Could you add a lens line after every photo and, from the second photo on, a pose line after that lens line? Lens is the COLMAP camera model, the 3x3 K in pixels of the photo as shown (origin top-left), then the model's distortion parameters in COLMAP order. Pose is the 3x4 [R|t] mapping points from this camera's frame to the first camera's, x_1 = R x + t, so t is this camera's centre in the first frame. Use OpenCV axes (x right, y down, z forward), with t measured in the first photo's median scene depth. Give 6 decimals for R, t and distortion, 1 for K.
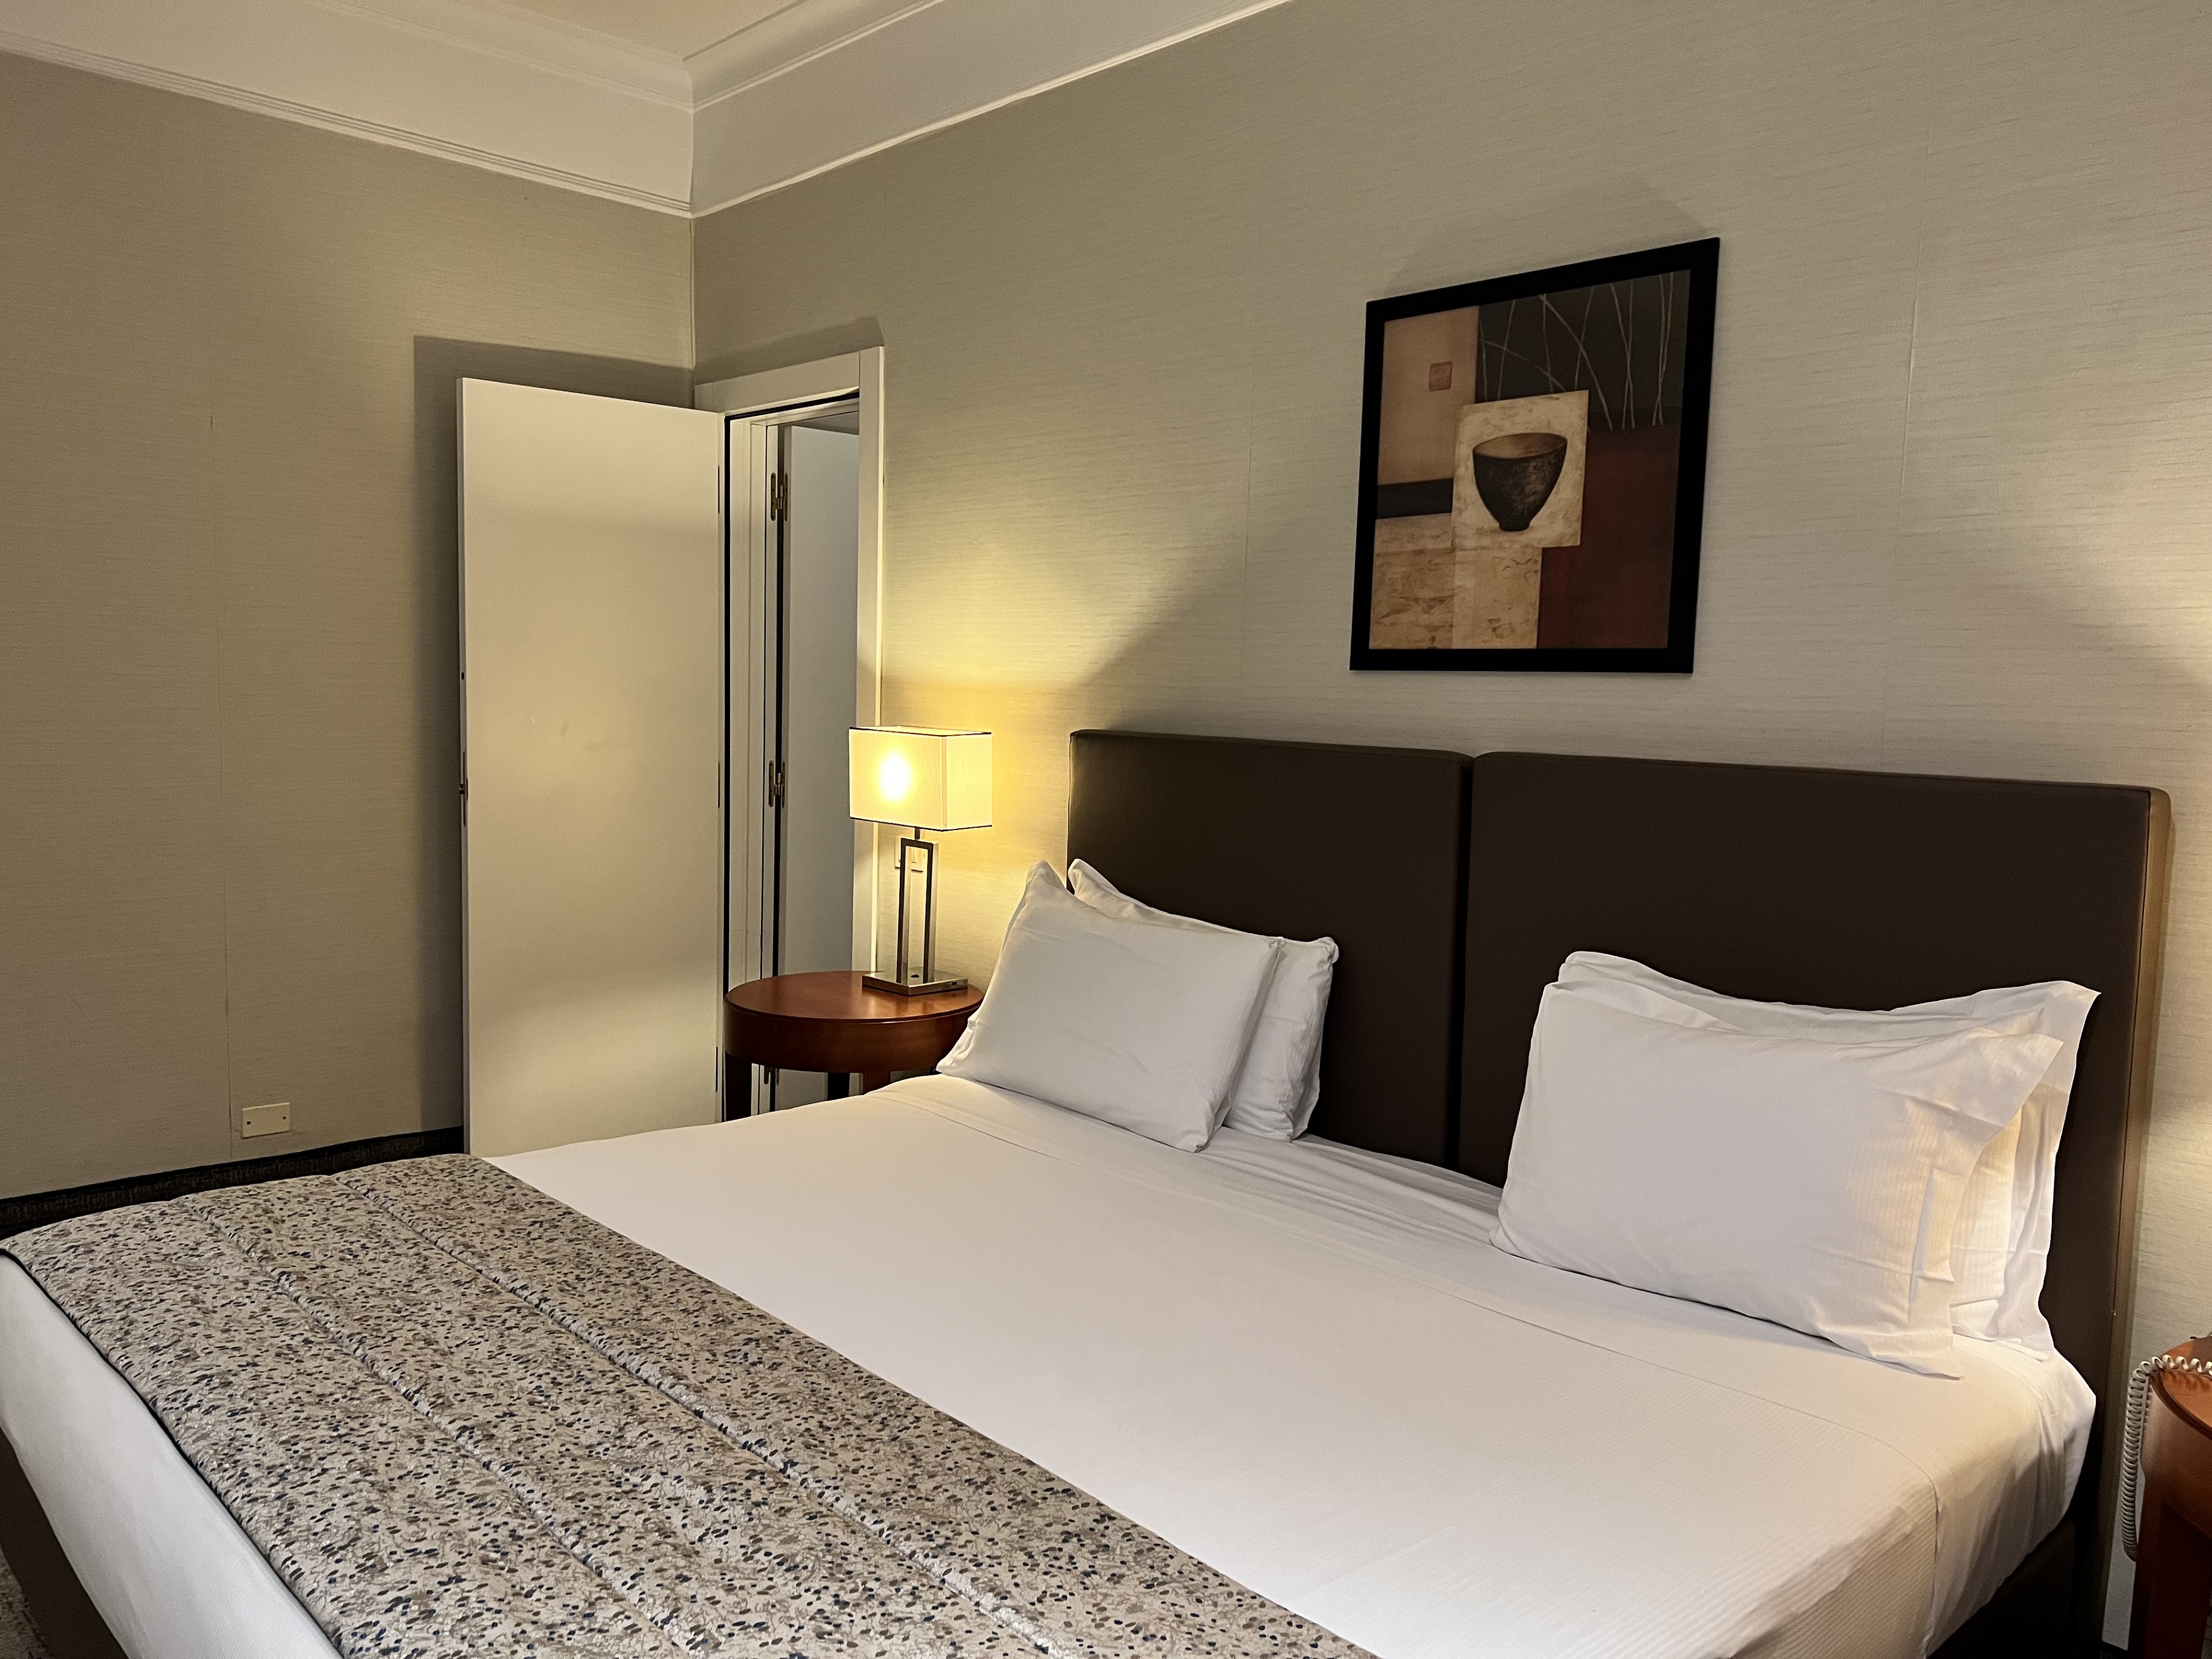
lens RADIAL K [[1661.2, 0, 1101.7], [0, 1661.2, 851.5], [0, 0, 1]] dist [0.055473, -0.061539]
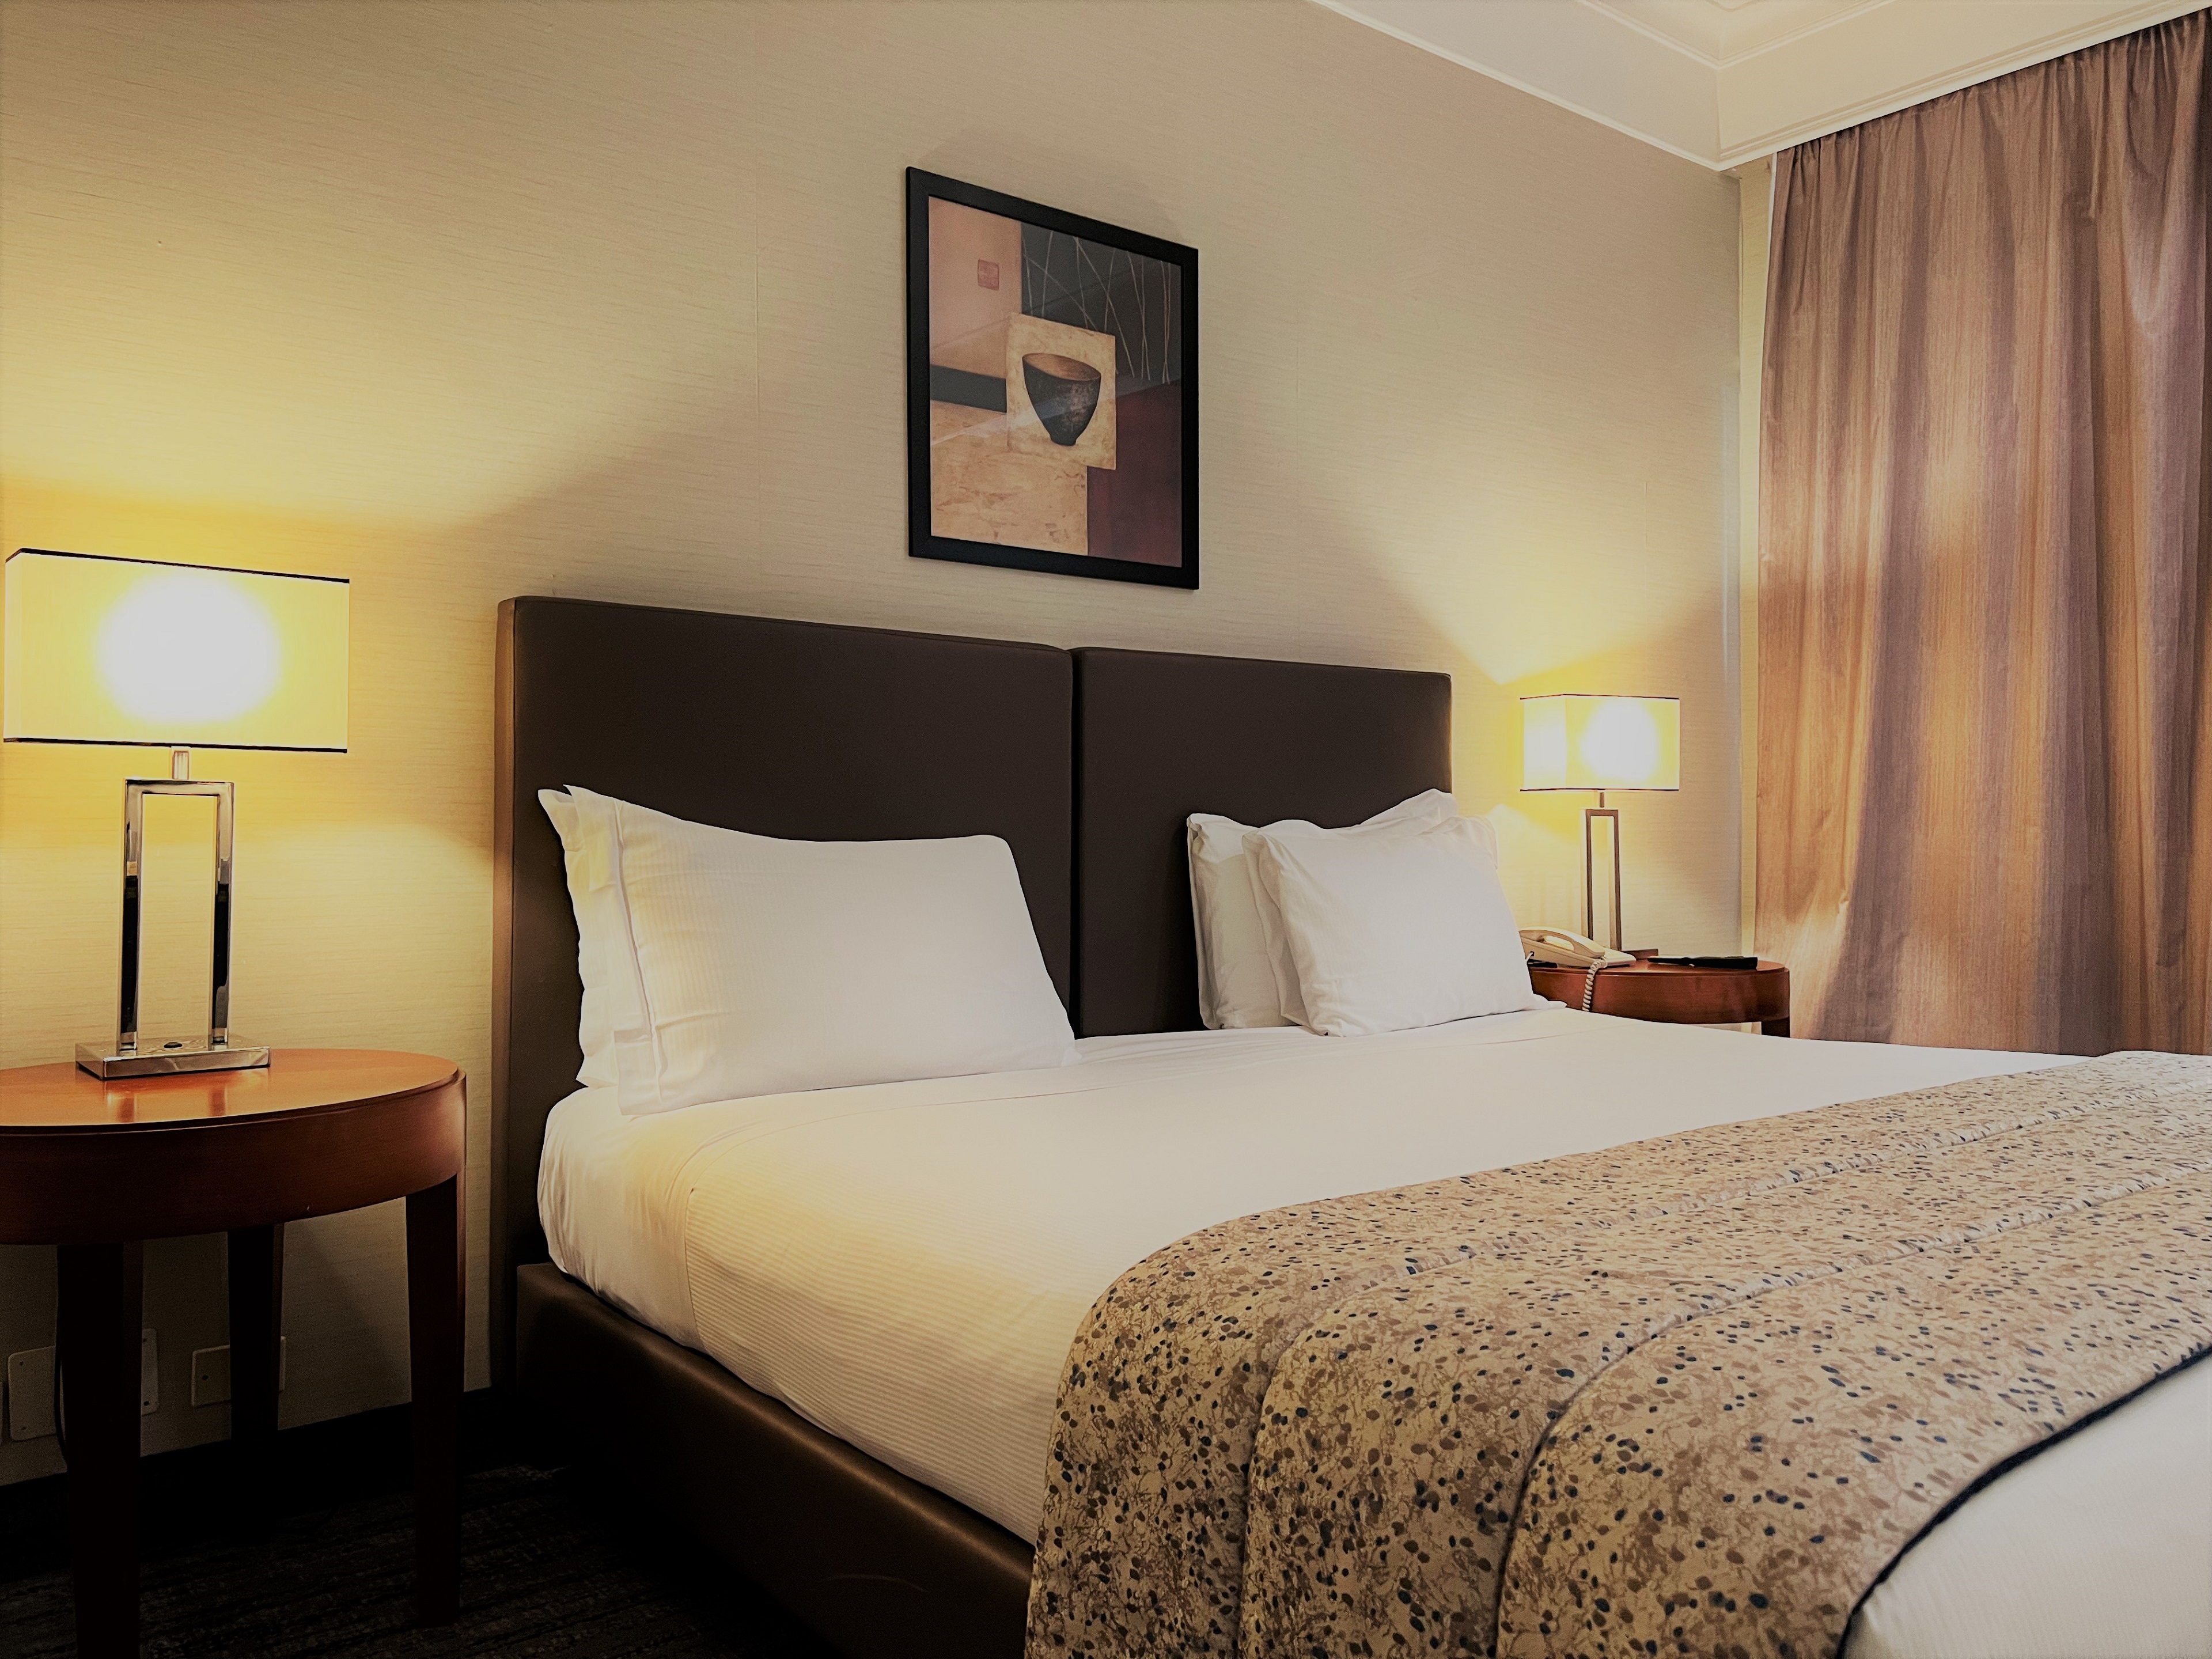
lens RADIAL K [[1655.5, 0, 1100.9], [0, 1655.5, 833.0], [0, 0, 1]] dist [0.097437, -0.120523]
pose [[0.107528, -0.025093, 0.993885, -0.826526], [0.106150, 0.994257, 0.013618, 0.046433], [-0.988519, 0.104037, 0.109574, 0.879474]]
